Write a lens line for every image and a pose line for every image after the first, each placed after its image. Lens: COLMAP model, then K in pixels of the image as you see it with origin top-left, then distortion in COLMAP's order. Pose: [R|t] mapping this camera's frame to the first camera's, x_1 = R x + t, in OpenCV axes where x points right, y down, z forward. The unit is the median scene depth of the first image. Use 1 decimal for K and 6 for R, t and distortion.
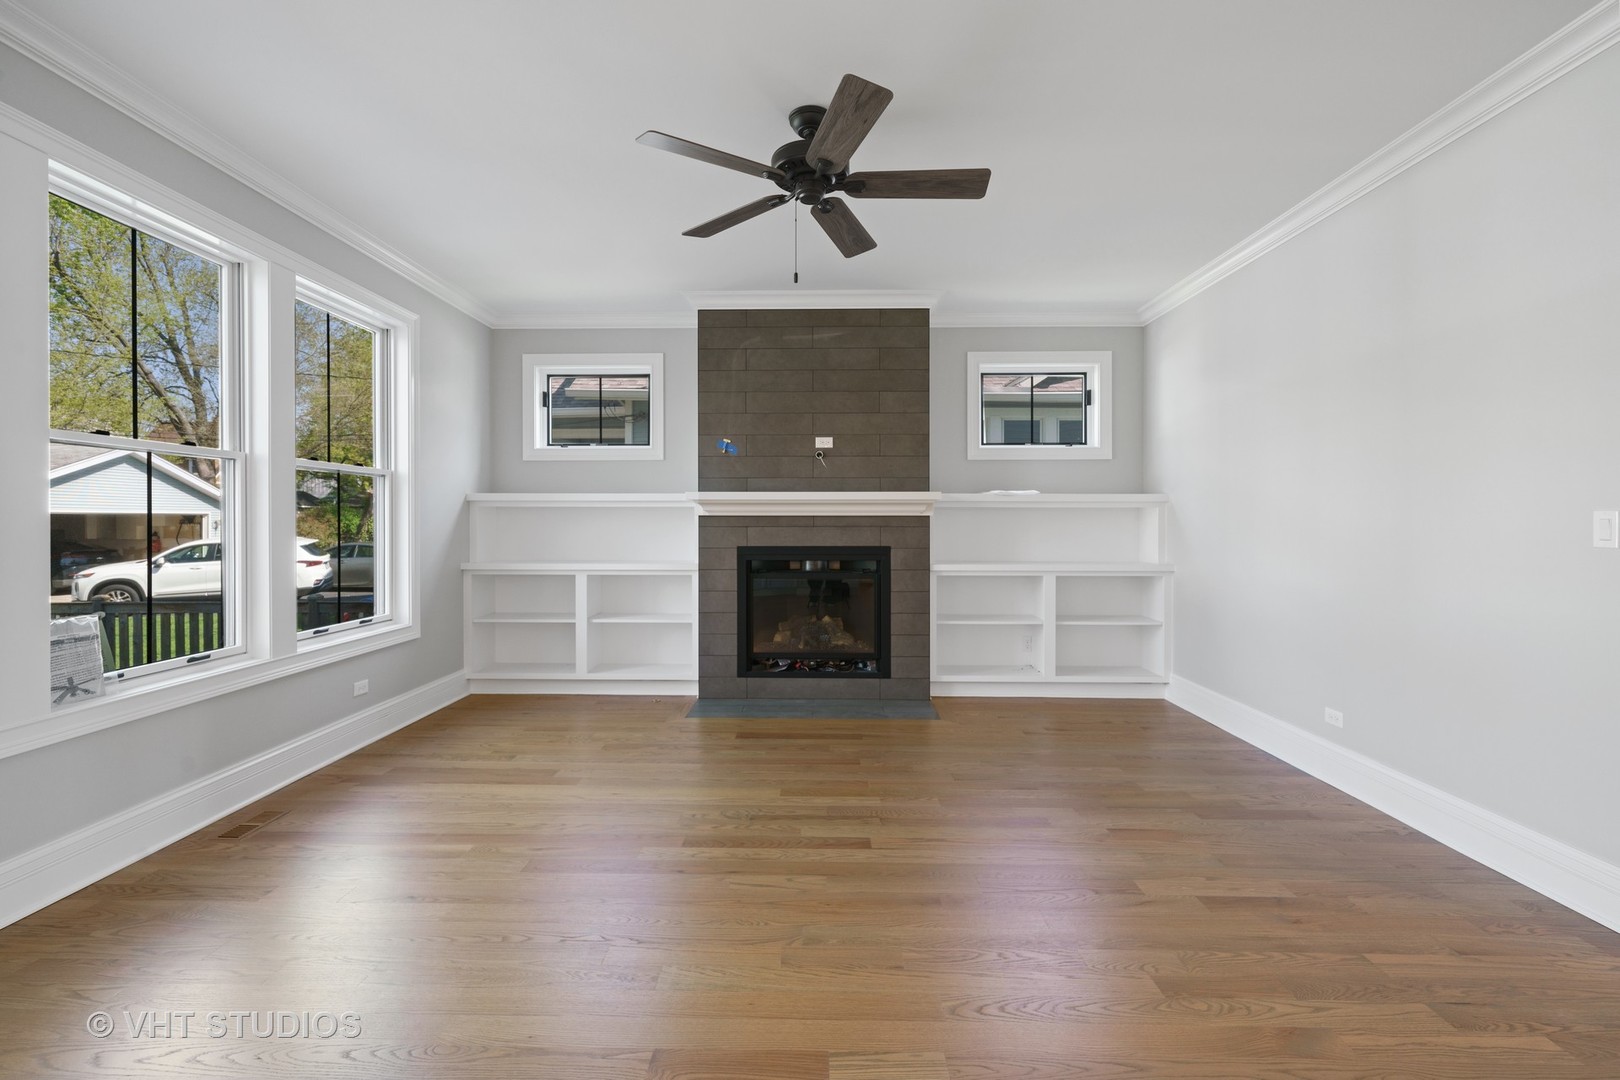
lens RADIAL K [[728.8, 0, 805.6], [0, 728.8, 523.2], [0, 0, 1]] dist [0.003476, -0.000126]
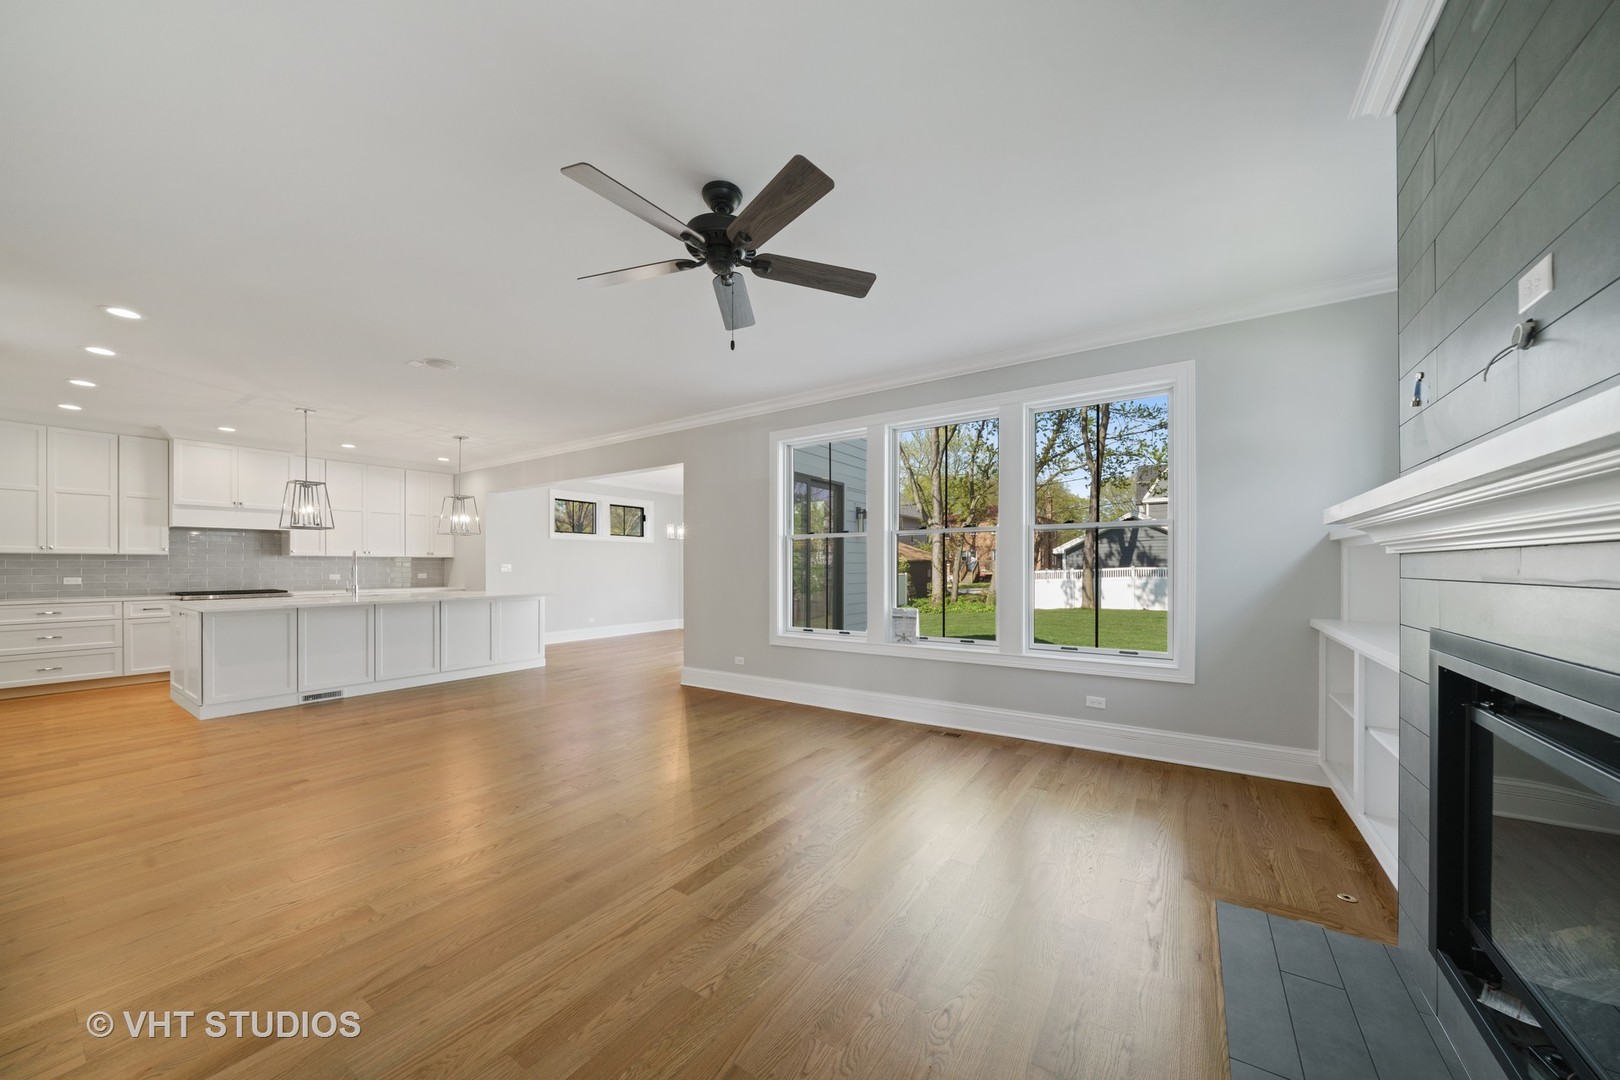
lens RADIAL K [[560.9, 0, 807.6], [0, 560.9, 567.3], [0, 0, 1]] dist [-0.000704, 0.000127]
pose [[-0.547240, 0.002201, -0.836973, 0.358814], [0.001439, 0.999998, 0.001689, -0.003689], [0.836975, -0.000280, -0.547241, 0.886285]]
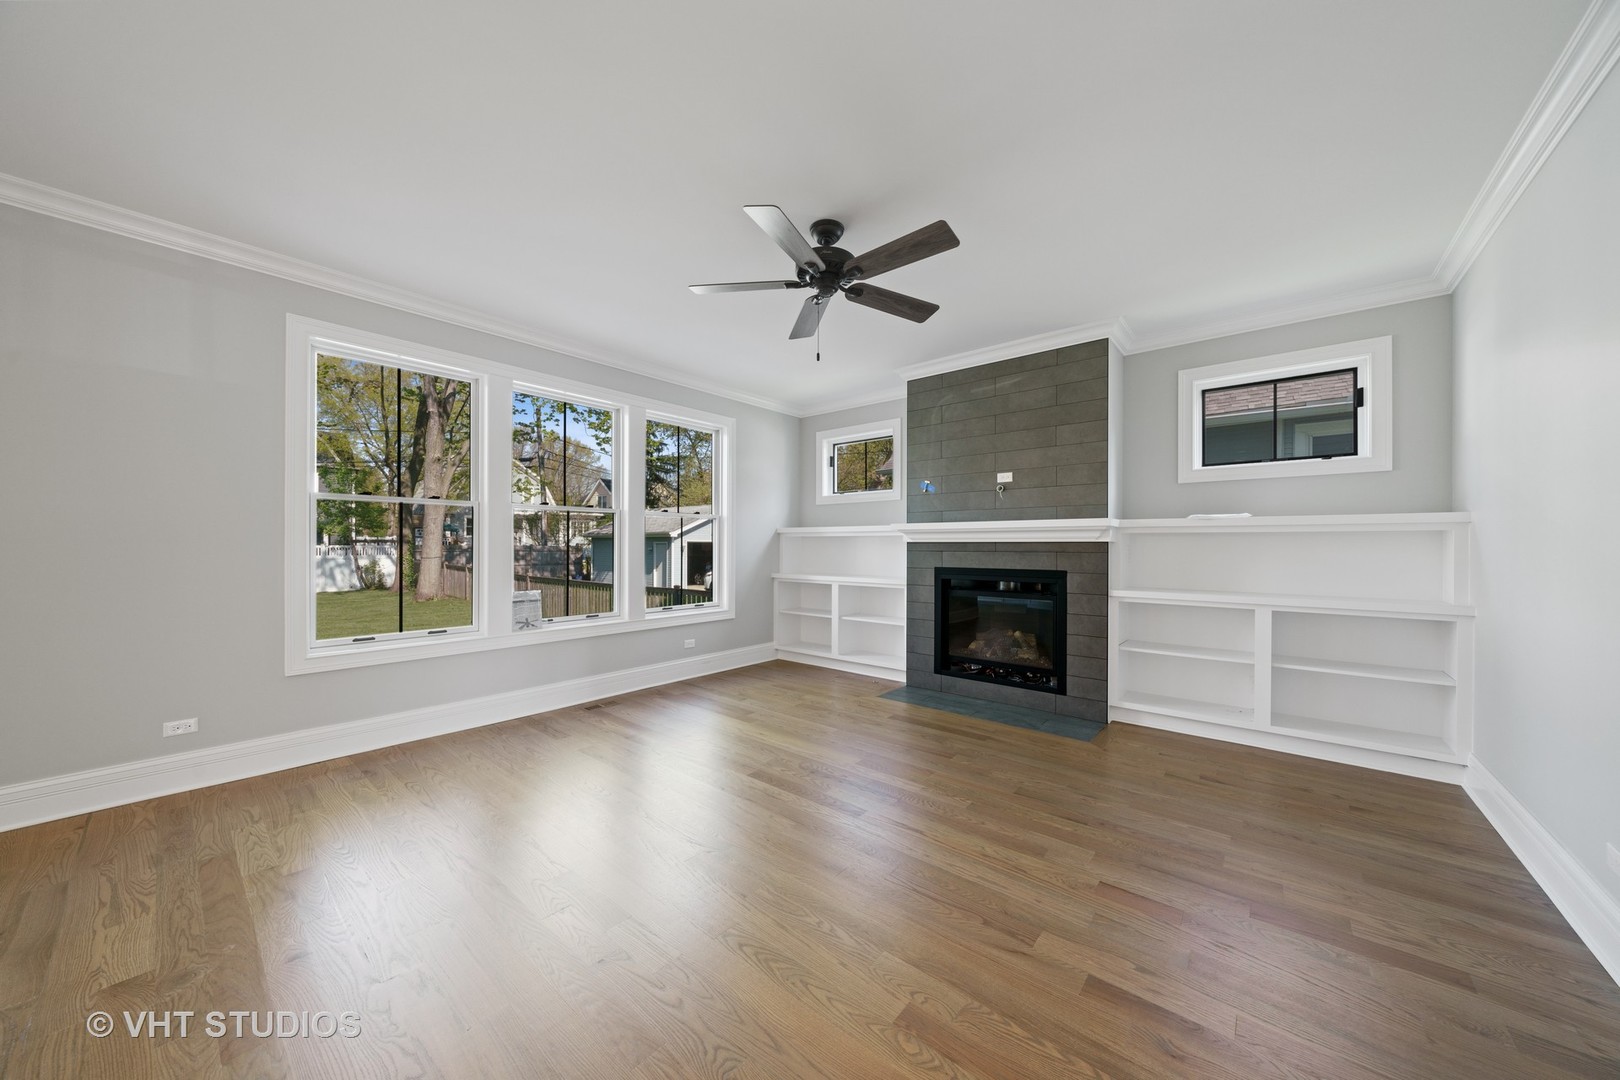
lens RADIAL K [[560.9, 0, 799.1], [0, 560.9, 546.7], [0, 0, 1]] dist [-0.000704, 0.000127]
pose [[0.767798, 0.002610, -0.640687, 0.339085], [-0.004861, 0.999987, -0.001752, -0.000182], [0.640674, 0.004460, 0.767800, 0.125085]]
